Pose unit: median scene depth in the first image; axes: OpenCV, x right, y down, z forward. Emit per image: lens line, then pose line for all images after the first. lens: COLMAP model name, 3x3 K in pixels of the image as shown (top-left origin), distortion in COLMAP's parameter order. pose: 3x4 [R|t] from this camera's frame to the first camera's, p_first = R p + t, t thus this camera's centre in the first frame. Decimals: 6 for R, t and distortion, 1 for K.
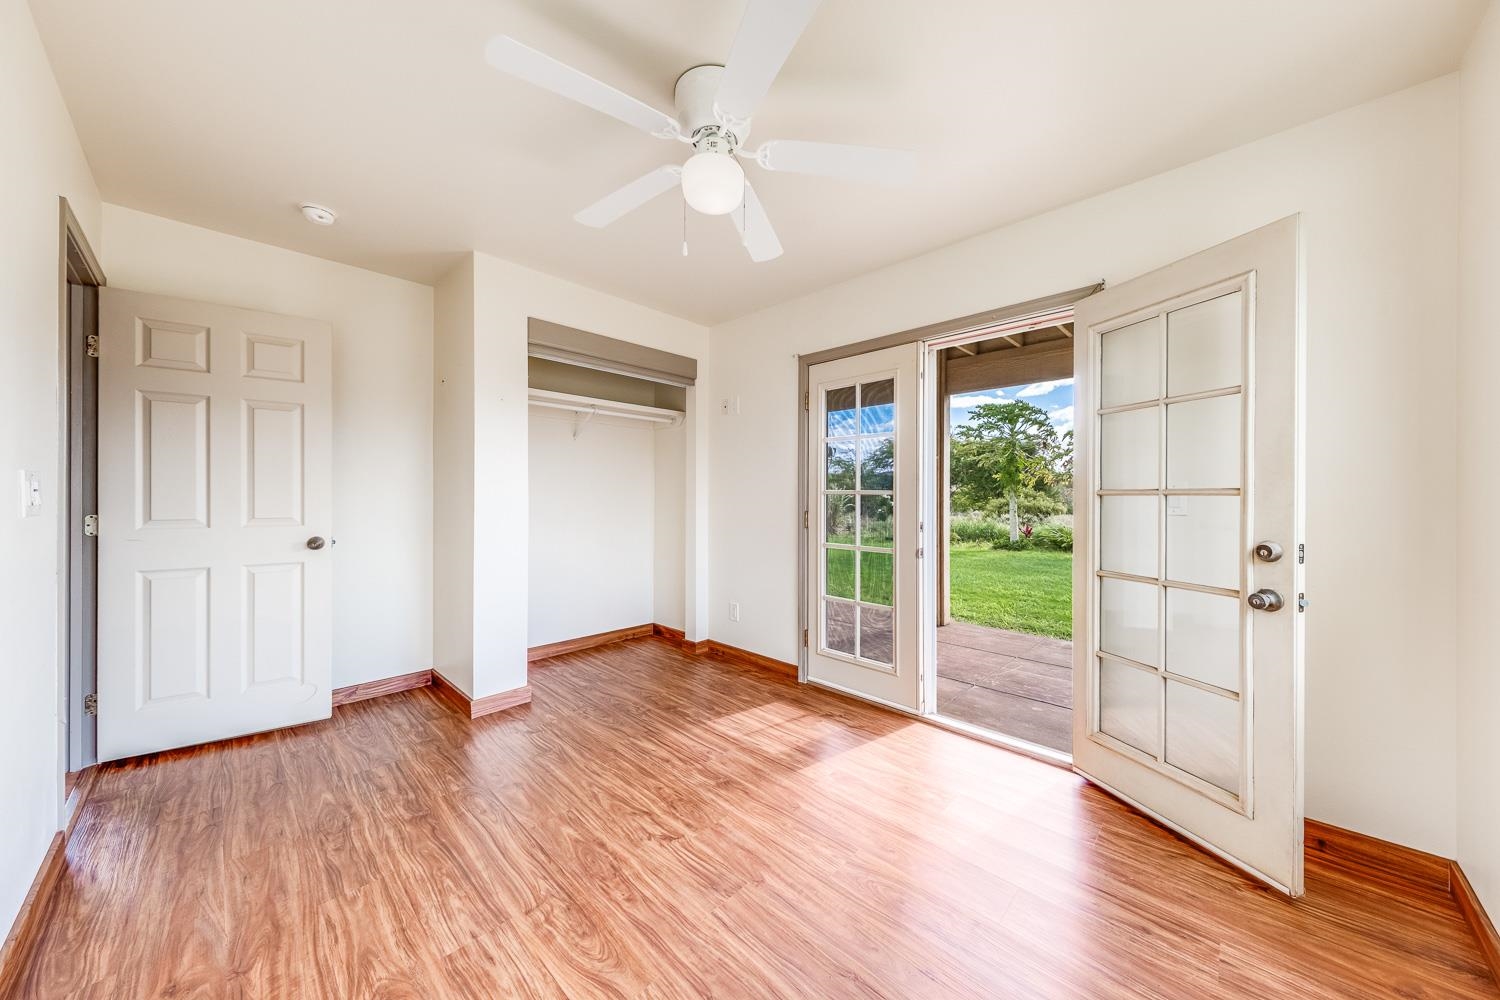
lens RADIAL K [[501.9, 0, 754.8], [0, 501.9, 494.8], [0, 0, 1]] dist [0.002082, -0.000046]
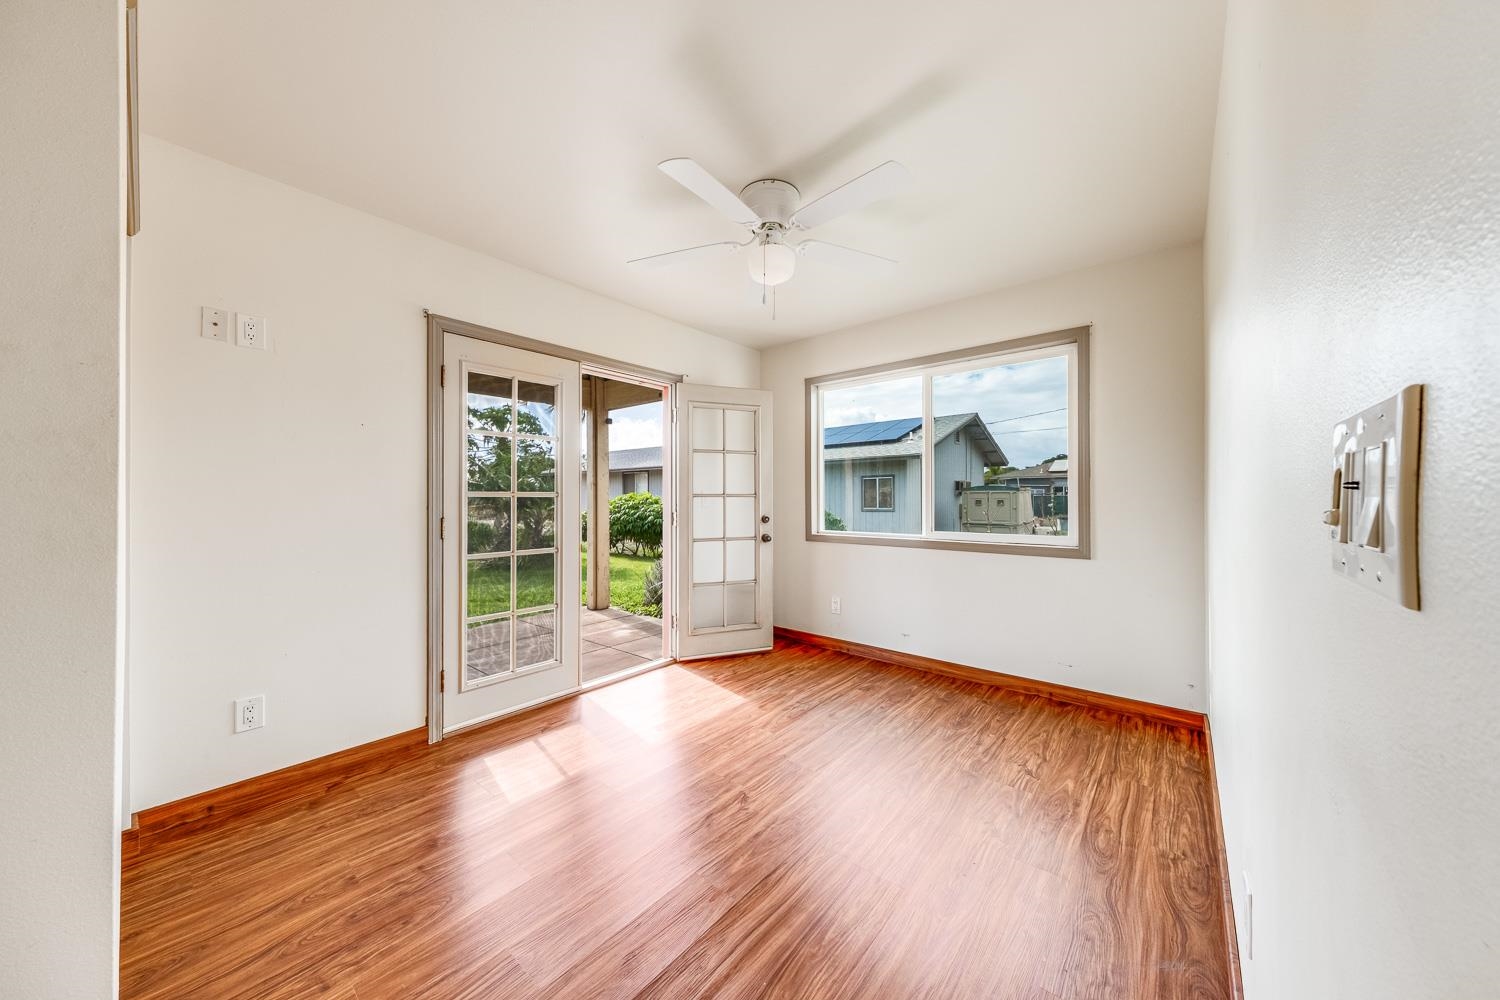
lens RADIAL K [[501.9, 0, 754.8], [0, 501.9, 494.8], [0, 0, 1]] dist [0.002082, -0.000046]
pose [[-0.050917, 0.002608, 0.998699, -0.776646], [0.002845, 0.999993, -0.002466, -0.000095], [-0.998699, 0.002715, -0.050924, 0.613528]]
